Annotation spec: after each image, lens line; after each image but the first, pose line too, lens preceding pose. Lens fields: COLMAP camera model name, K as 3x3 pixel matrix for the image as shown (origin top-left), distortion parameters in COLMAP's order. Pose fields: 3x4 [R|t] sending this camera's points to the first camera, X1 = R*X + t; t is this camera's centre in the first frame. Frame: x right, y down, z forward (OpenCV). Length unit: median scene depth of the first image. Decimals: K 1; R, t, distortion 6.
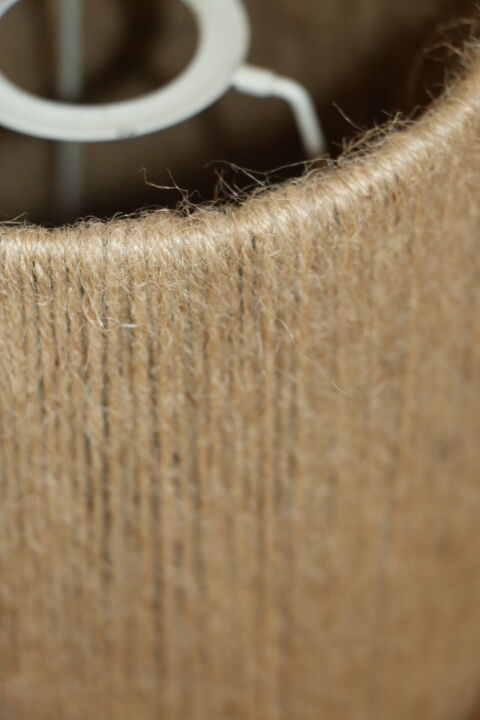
lens RADIAL K [[3192.0, 0, 240.2], [0, 3192.0, 360.0], [0, 0, 1]] dist [0.229579, 0.000000]
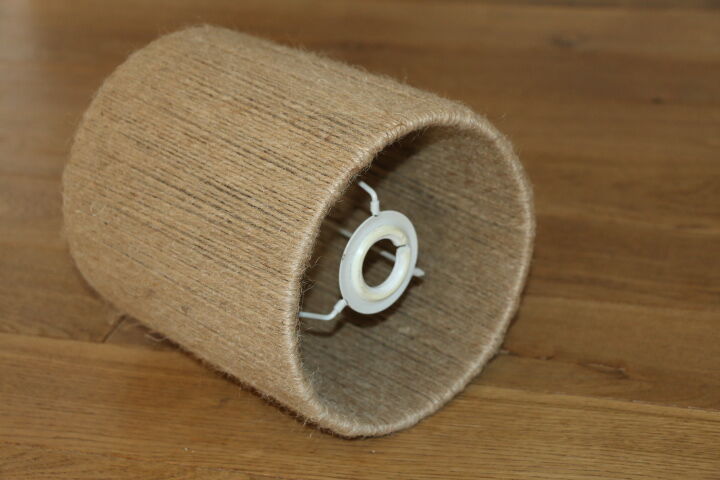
lens RADIAL K [[1699.6, 0, 360.0], [0, 1699.6, 239.5], [0, 0, 1]] dist [0.056867, 0.000000]
pose [[-0.446711, 0.893675, -0.042362, 0.006271], [-0.890468, -0.448698, -0.075742, 0.035083], [-0.086696, 0.003887, 0.996227, -0.516492]]
